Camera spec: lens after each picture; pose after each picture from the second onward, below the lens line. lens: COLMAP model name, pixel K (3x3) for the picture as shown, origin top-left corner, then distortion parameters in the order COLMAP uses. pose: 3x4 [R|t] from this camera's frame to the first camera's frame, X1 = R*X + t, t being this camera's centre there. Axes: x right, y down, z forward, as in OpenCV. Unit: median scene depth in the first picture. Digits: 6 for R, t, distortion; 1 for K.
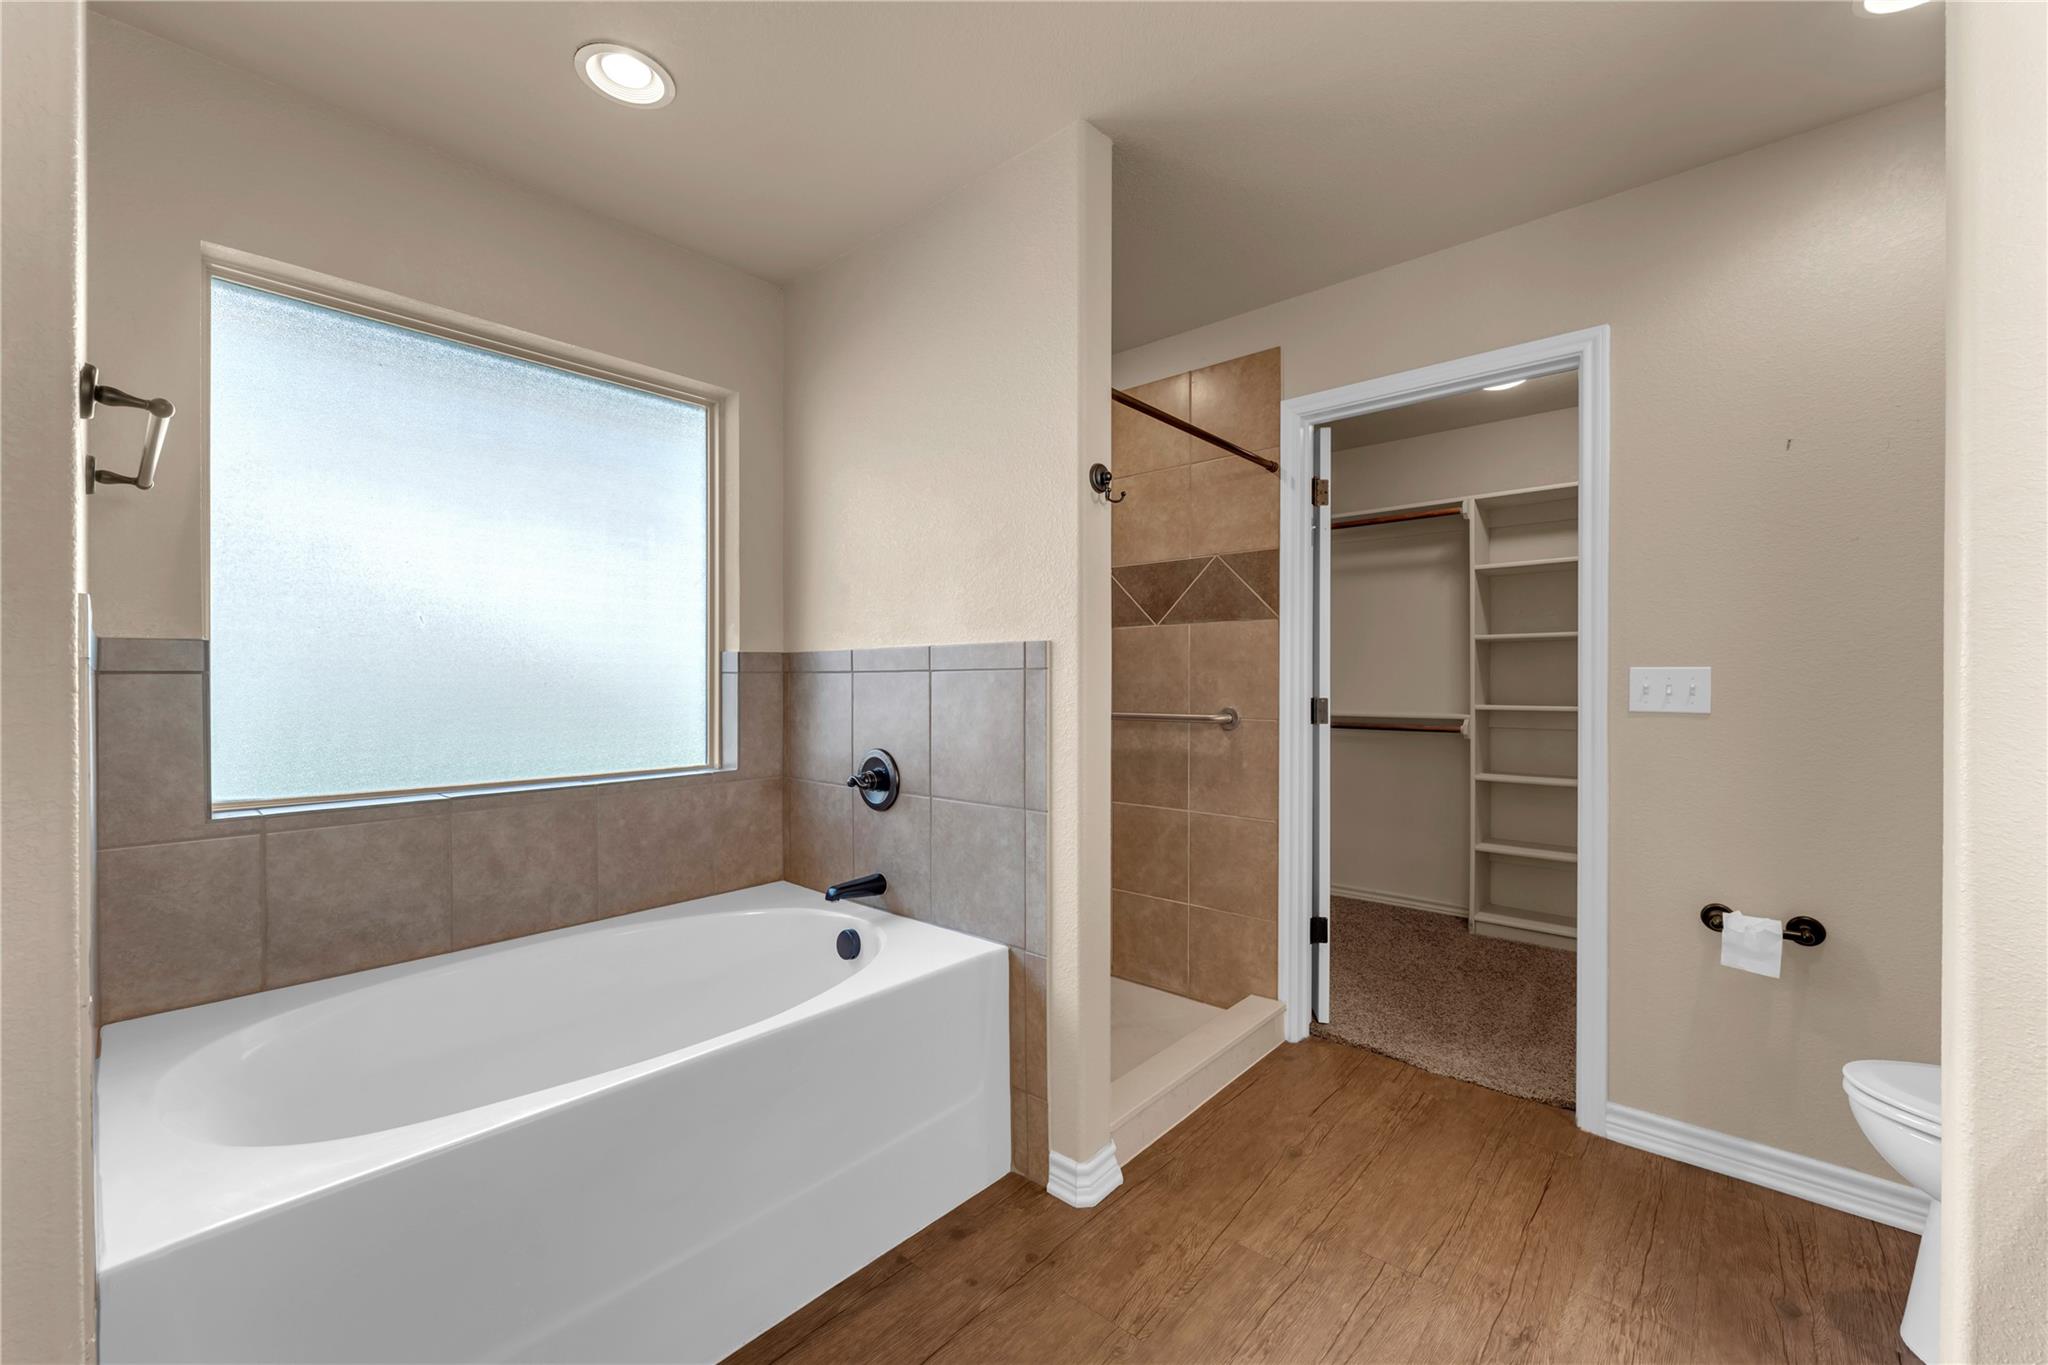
lens RADIAL K [[820.2, 0, 1015.5], [0, 820.2, 684.2], [0, 0, 1]] dist [-0.004498, -0.000465]
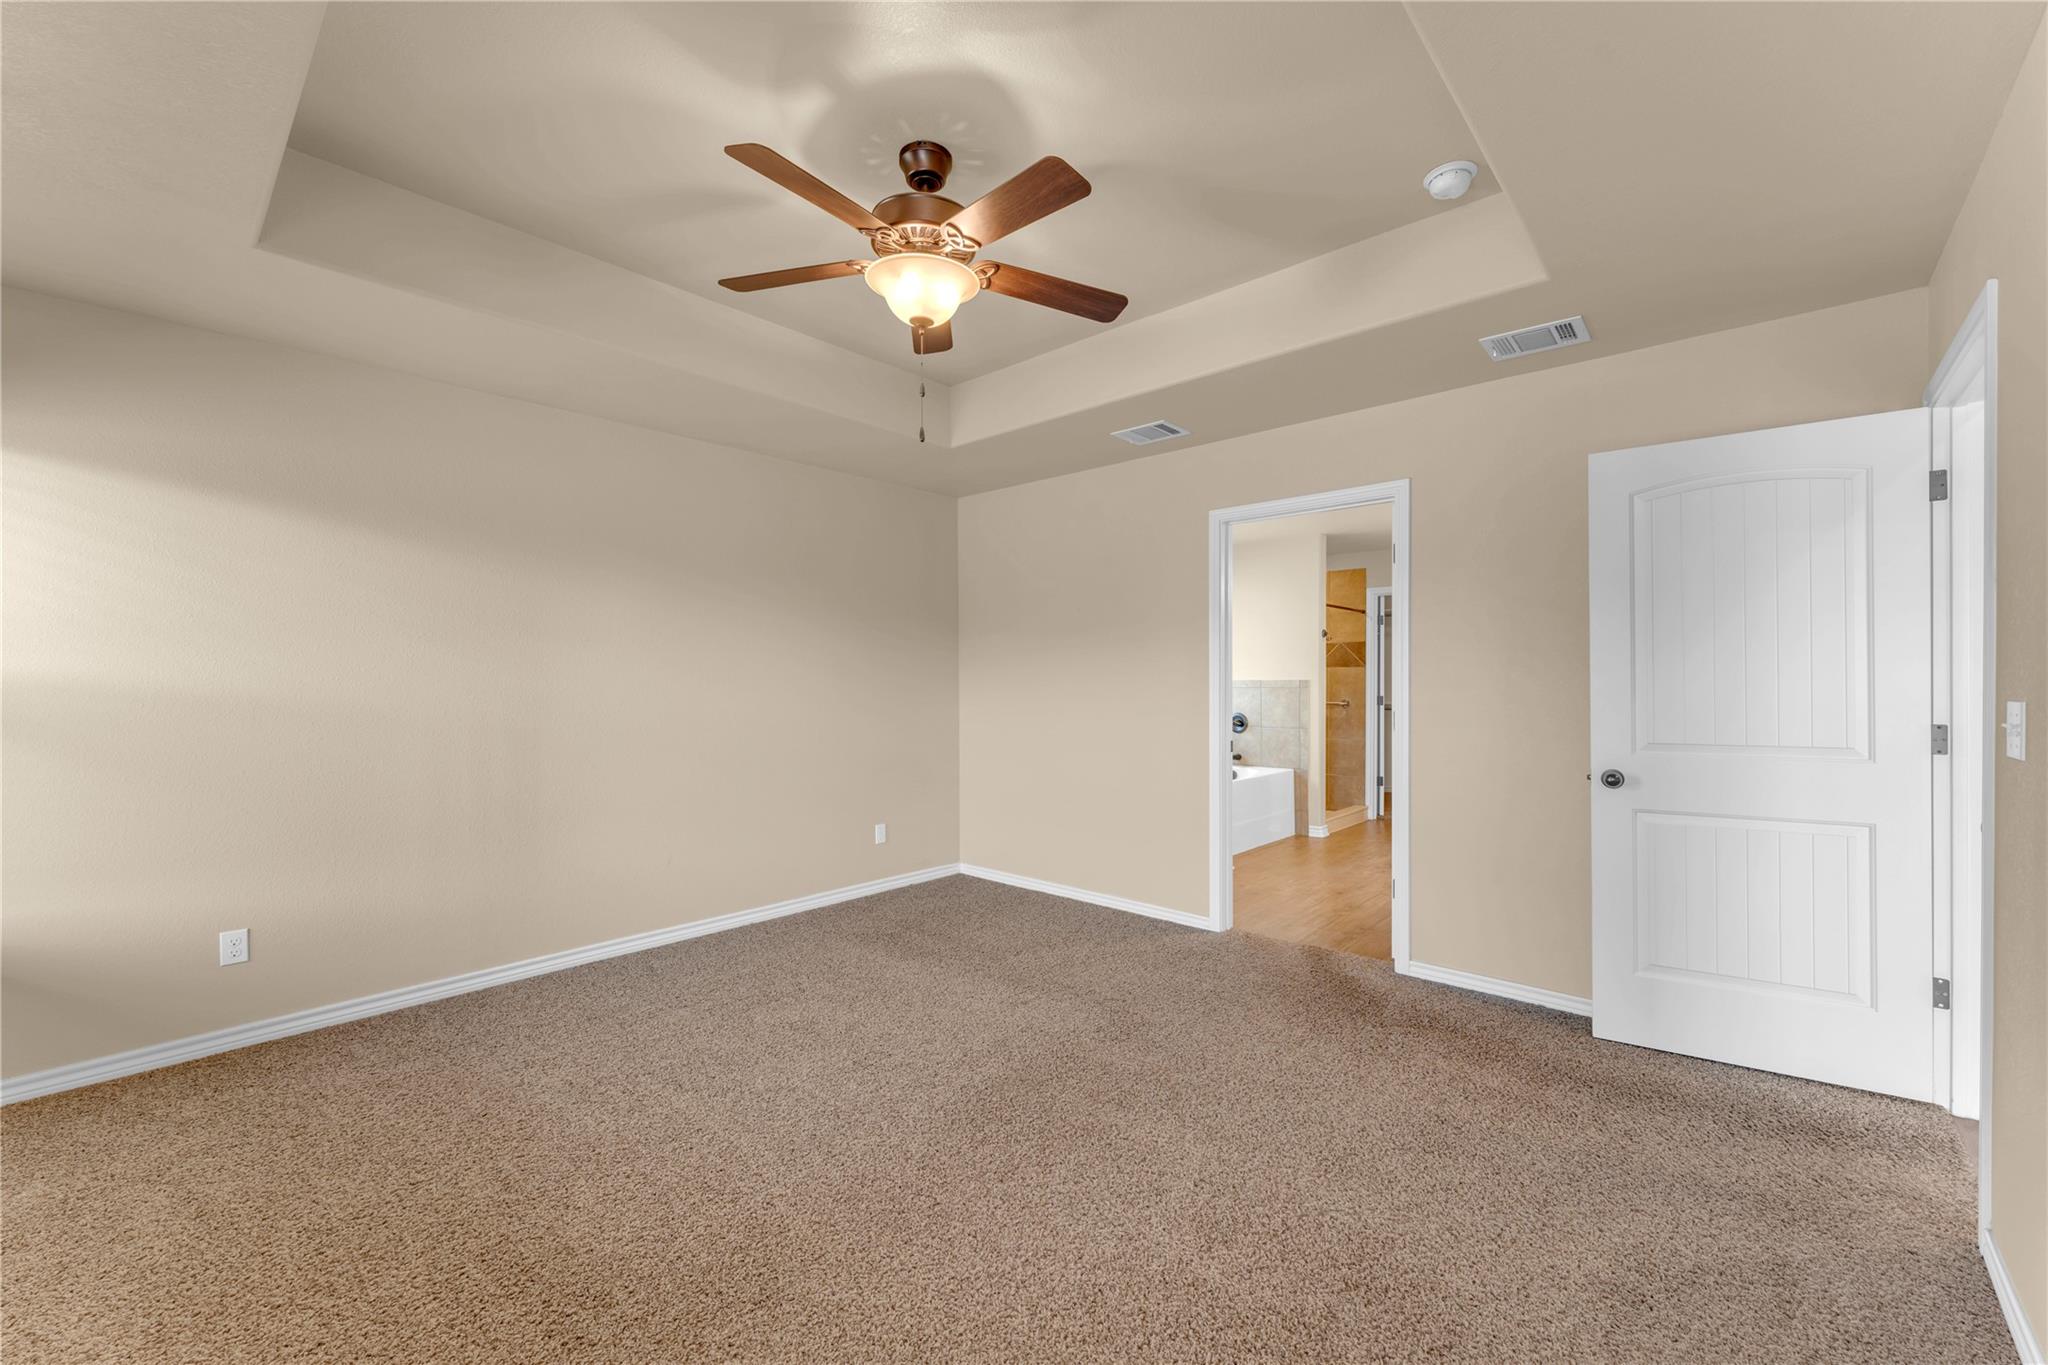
lens RADIAL K [[820.2, 0, 1029.0], [0, 820.2, 688.3], [0, 0, 1]] dist [-0.004498, -0.000465]
pose [[0.999997, -0.000694, -0.002162, -0.937424], [0.000709, 0.999977, 0.006746, -0.032849], [0.002157, -0.006747, 0.999975, -2.048222]]
